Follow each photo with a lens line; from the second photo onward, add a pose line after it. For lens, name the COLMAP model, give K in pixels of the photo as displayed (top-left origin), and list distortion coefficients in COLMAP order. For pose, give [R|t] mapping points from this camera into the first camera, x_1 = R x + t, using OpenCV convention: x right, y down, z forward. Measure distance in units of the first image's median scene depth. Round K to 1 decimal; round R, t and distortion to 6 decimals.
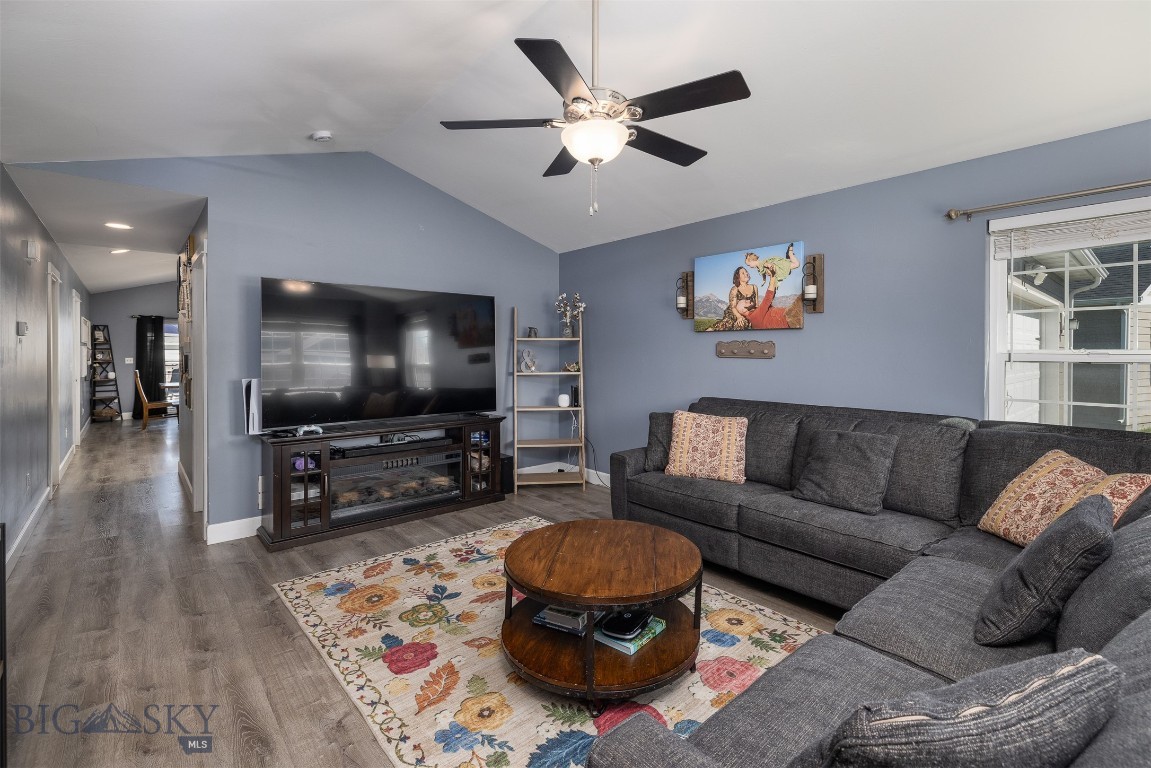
lens RADIAL K [[510.6, 0, 593.8], [0, 510.6, 361.3], [0, 0, 1]] dist [0.000096, -0.000197]
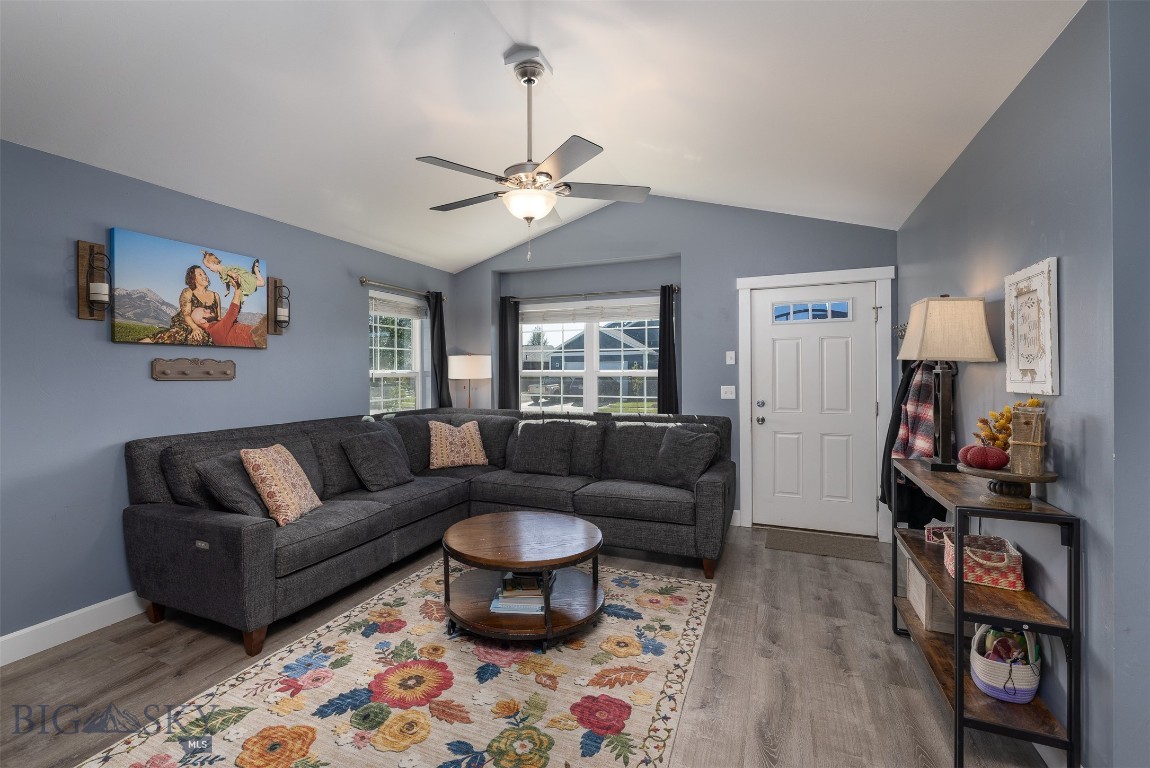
lens RADIAL K [[512.8, 0, 530.1], [0, 512.8, 383.0], [0, 0, 1]] dist [0.001522, 0.000274]
pose [[-0.373655, -0.021461, 0.927320, -0.673981], [0.017926, 0.999379, 0.030352, -0.018071], [-0.927395, 0.027964, -0.373038, 0.852834]]
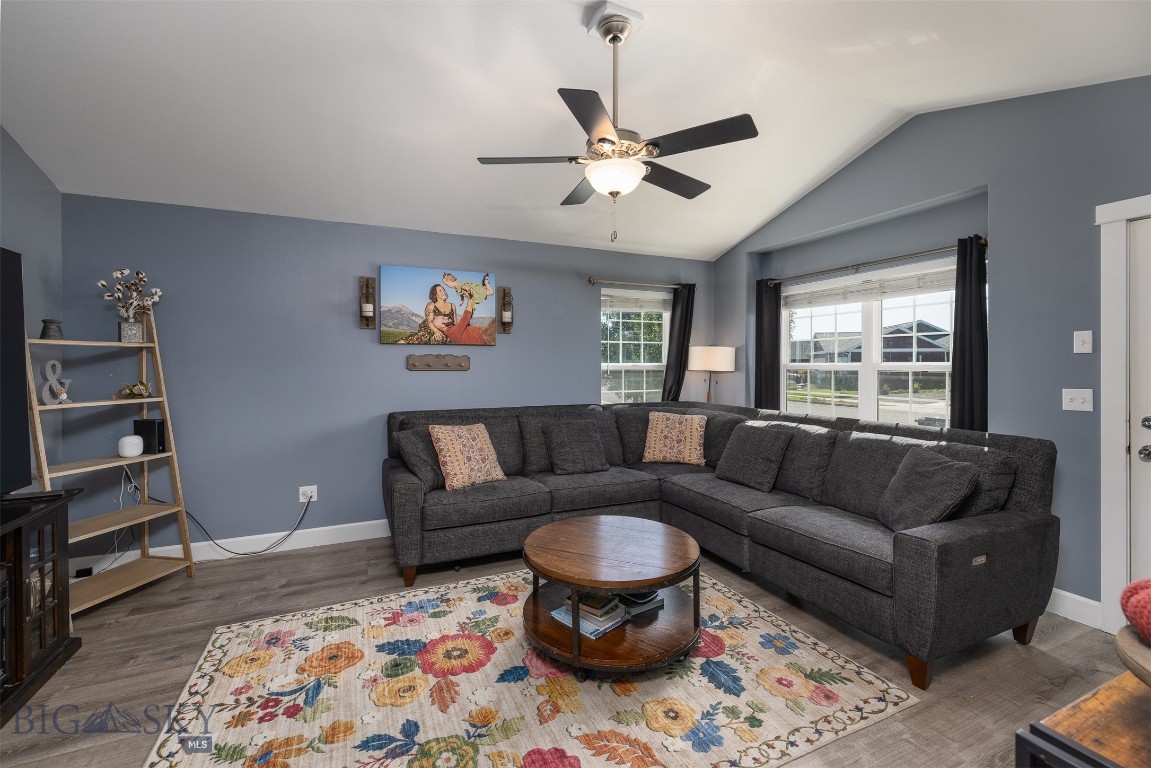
lens RADIAL K [[481.5, 0, 574.5], [0, 481.5, 375.4], [0, 0, 1]] dist [0.001628, 0.000067]
pose [[0.312382, -0.023861, 0.949657, -0.595140], [0.017785, 0.999656, 0.019267, -0.011526], [-0.949790, 0.010871, 0.312699, 0.438209]]
